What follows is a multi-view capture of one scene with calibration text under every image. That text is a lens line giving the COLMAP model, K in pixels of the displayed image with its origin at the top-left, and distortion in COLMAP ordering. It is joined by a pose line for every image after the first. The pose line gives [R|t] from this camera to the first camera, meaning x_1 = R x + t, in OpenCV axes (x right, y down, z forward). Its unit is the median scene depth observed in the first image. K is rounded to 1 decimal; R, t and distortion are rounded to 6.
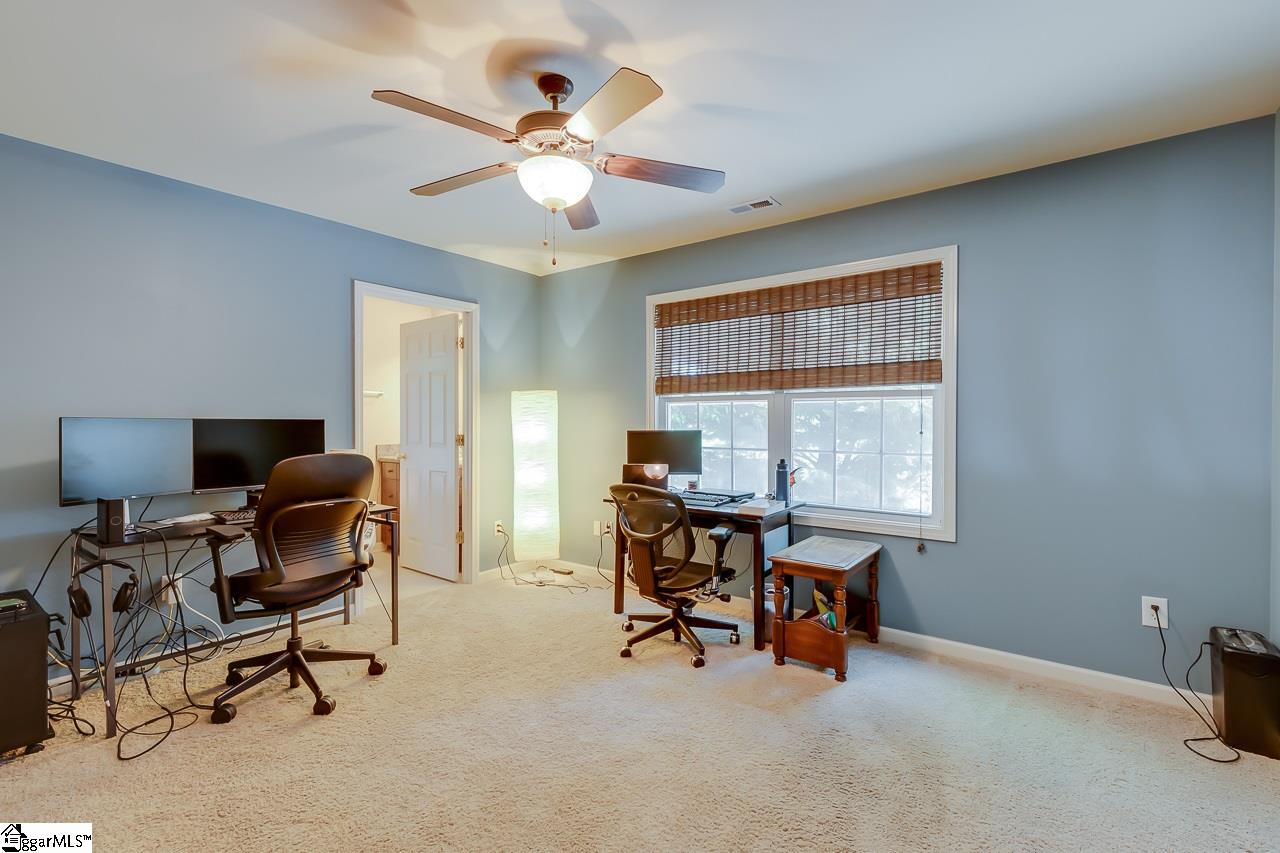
lens RADIAL K [[575.0, 0, 643.8], [0, 575.0, 416.3], [0, 0, 1]] dist [0.006227, -0.001201]
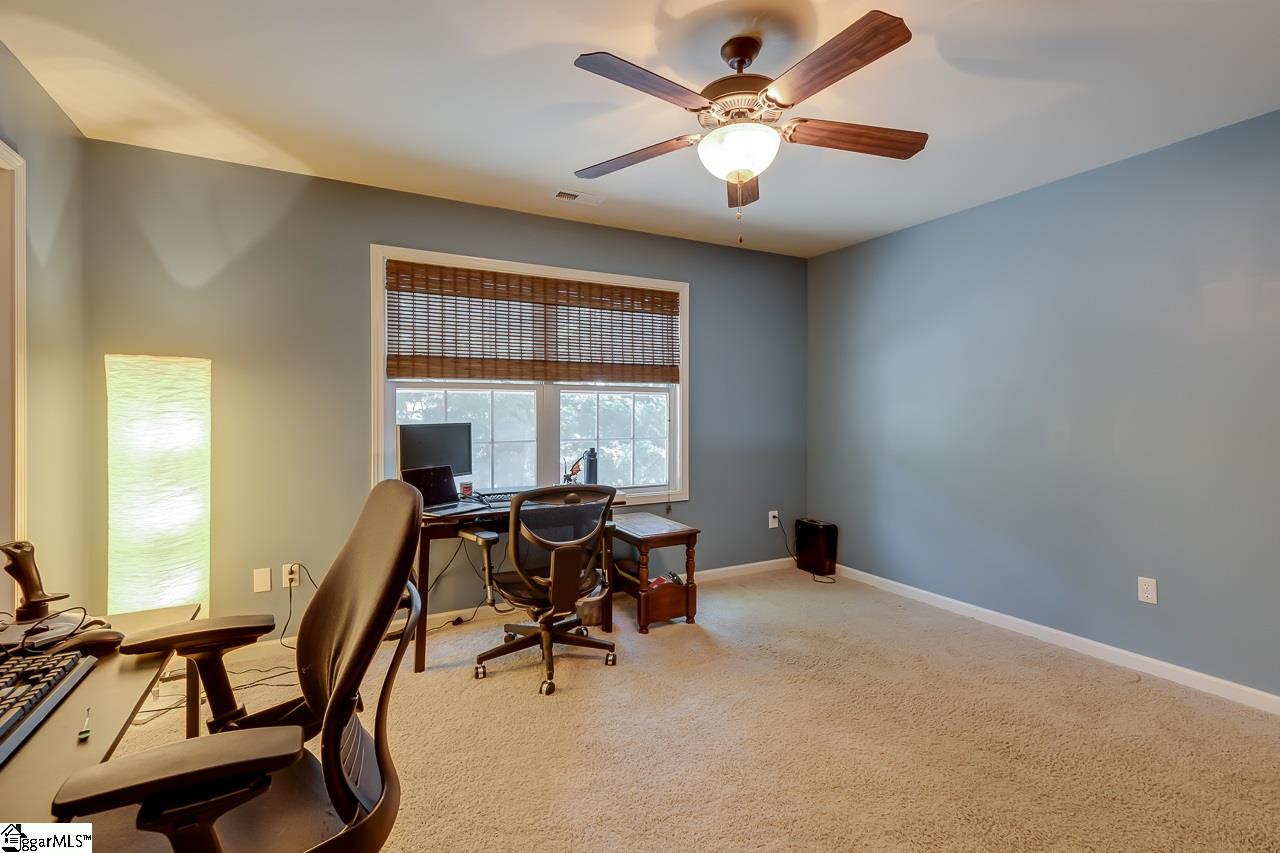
lens RADIAL K [[575.0, 0, 631.1], [0, 575.0, 408.2], [0, 0, 1]] dist [0.006227, -0.001201]
pose [[0.417141, 0.006995, 0.908815, -0.602278], [-0.003317, 0.999975, -0.006174, 0.007262], [-0.908836, -0.000439, 0.417154, 0.440134]]
